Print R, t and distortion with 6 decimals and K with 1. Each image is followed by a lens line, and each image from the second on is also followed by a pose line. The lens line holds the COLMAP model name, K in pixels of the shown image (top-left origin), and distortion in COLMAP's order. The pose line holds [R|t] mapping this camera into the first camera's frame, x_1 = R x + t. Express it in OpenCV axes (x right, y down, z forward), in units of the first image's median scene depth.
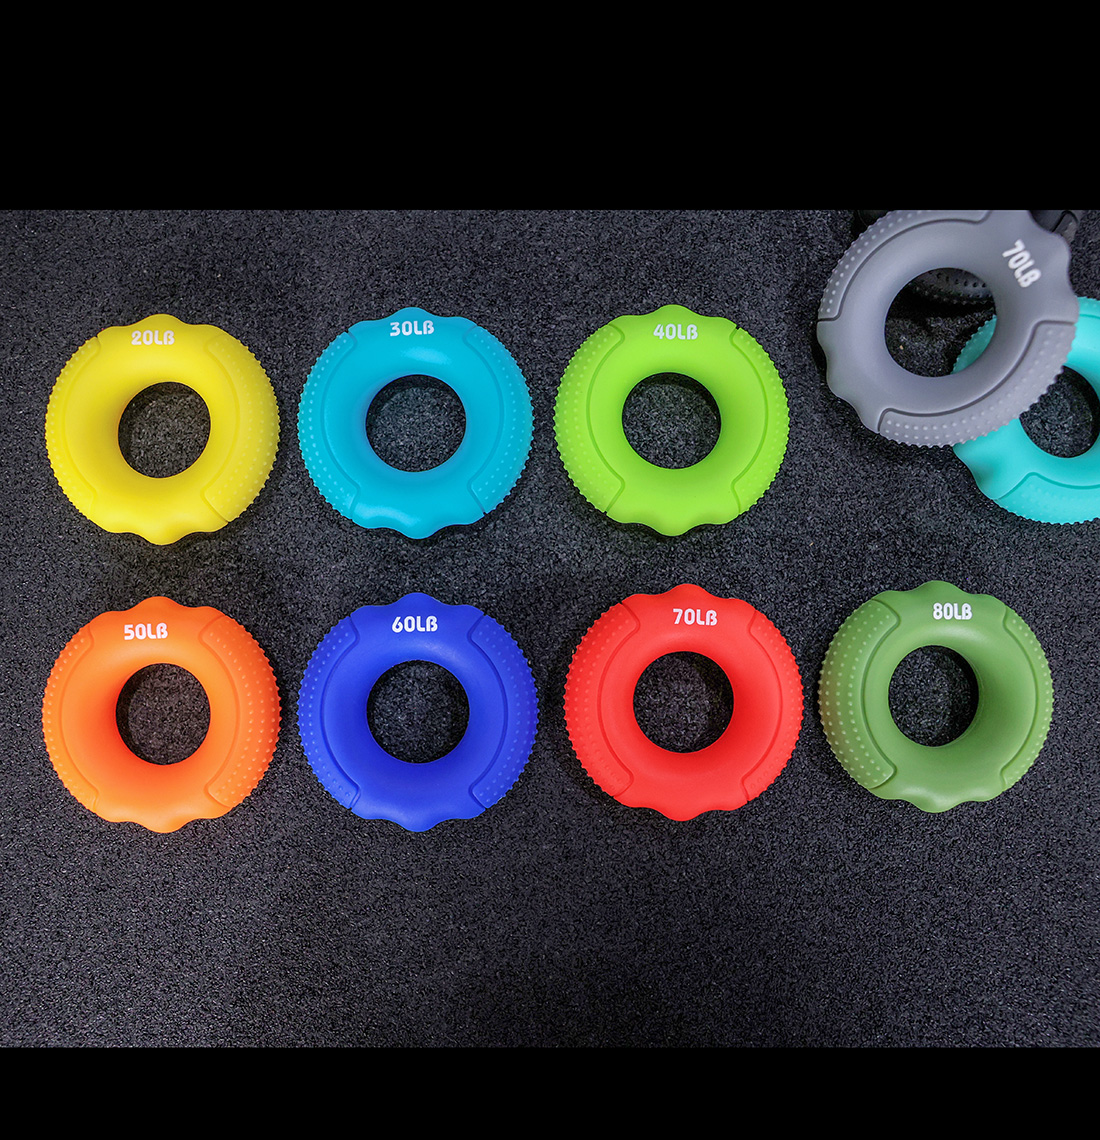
lens RADIAL K [[781.6, 0, 557.1], [0, 781.6, 563.7], [0, 0, 1]] dist [-0.008849, -0.005340]
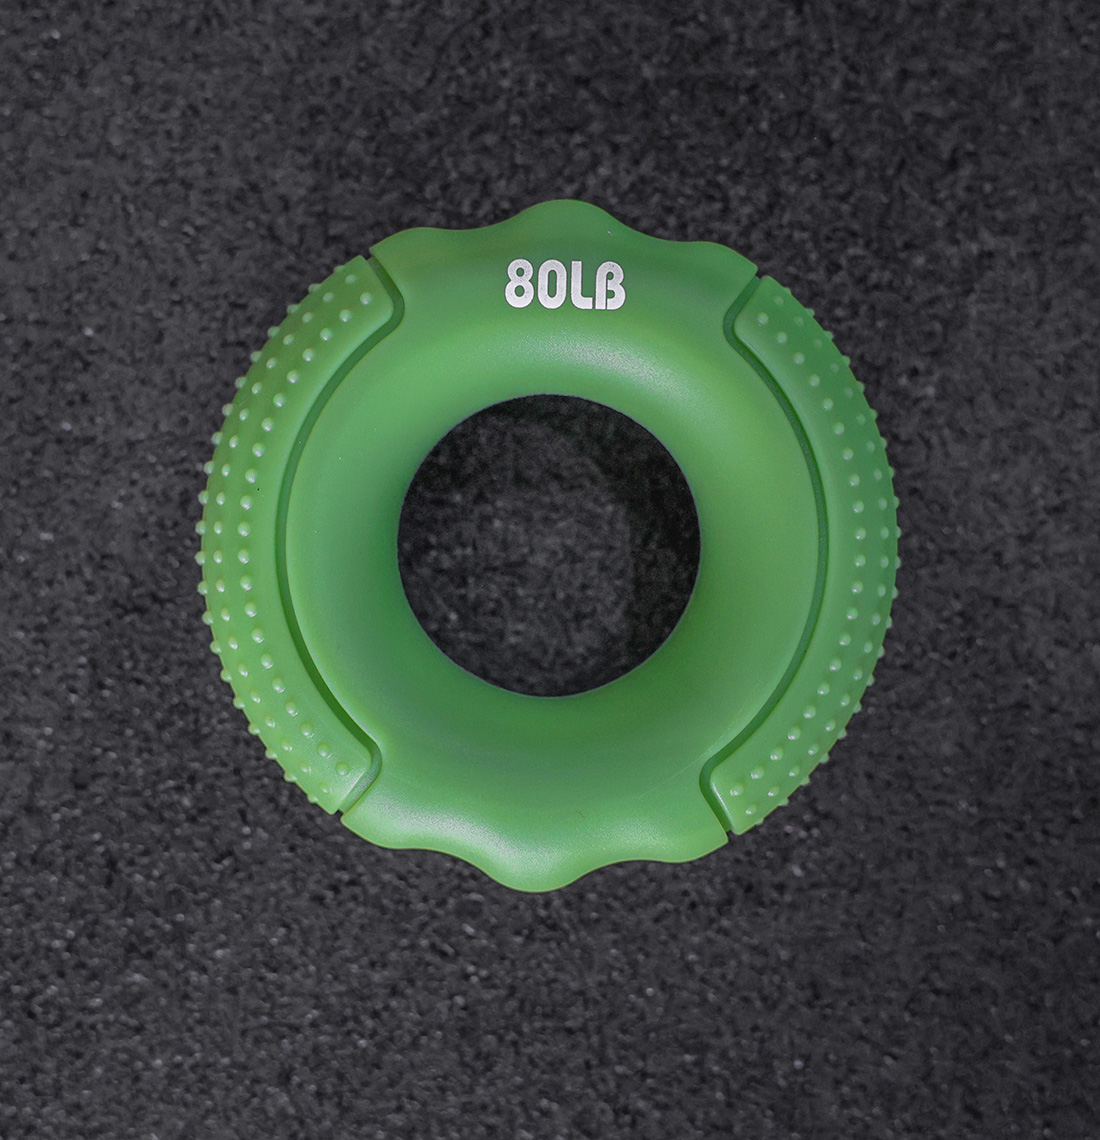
lens RADIAL K [[2174.1, 0, 538.5], [0, 2174.1, 572.3], [0, 0, 1]] dist [-0.013253, 0.000000]
pose [[0.999766, -0.003544, 0.021335, -0.430253], [0.003404, 0.999972, 0.006612, 0.399677], [-0.021358, -0.006538, 0.999751, 0.038151]]
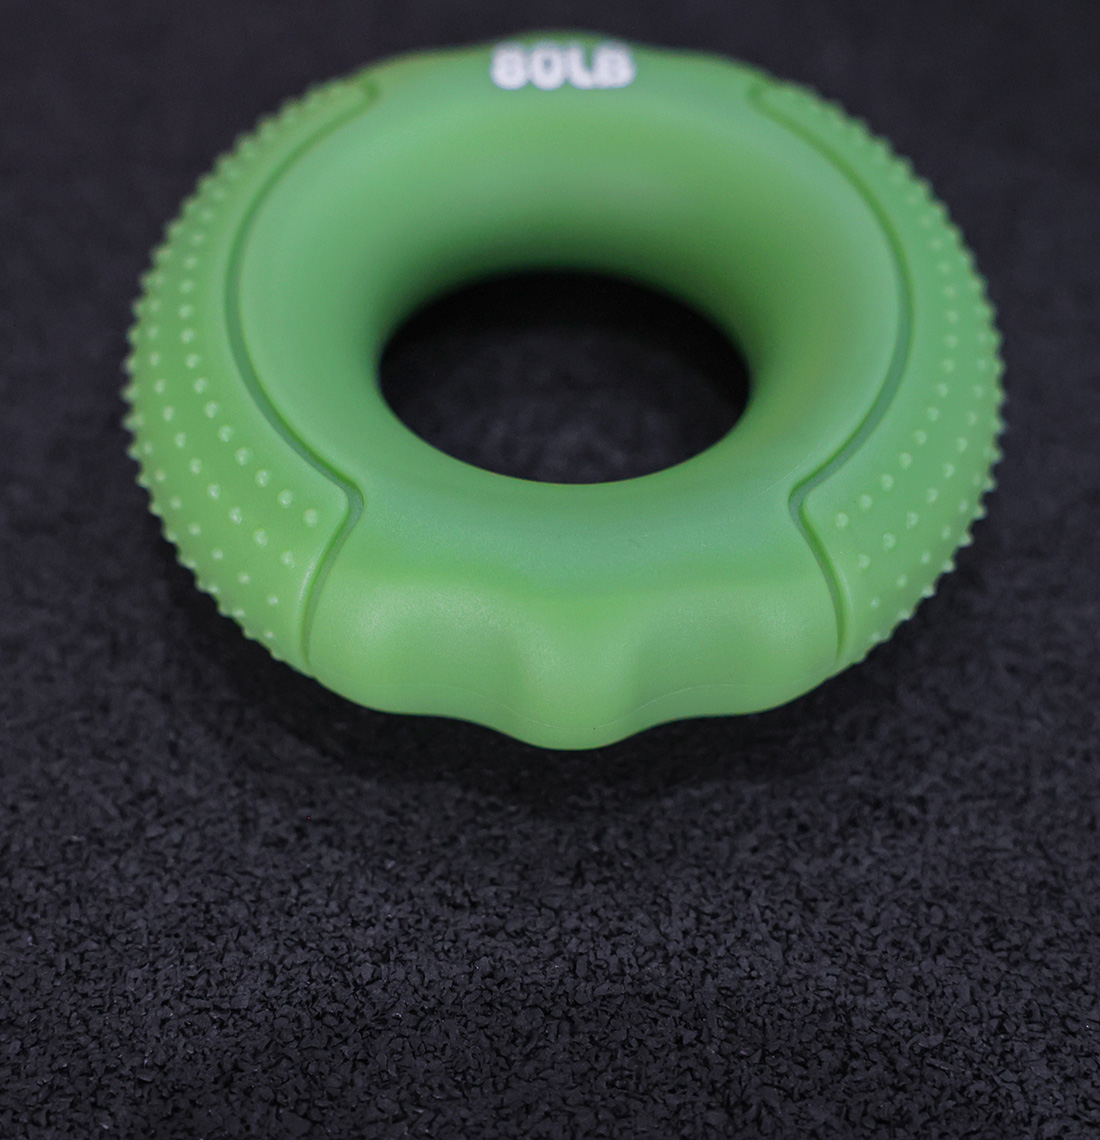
lens RADIAL K [[2174.1, 0, 540.2], [0, 2174.1, 539.2], [0, 0, 1]] dist [-0.013253, 0.000000]
pose [[0.997434, -0.043528, 0.056844, -0.459614], [0.067899, 0.826926, -0.558197, 0.856990], [-0.022708, 0.560624, 0.827759, 0.381500]]
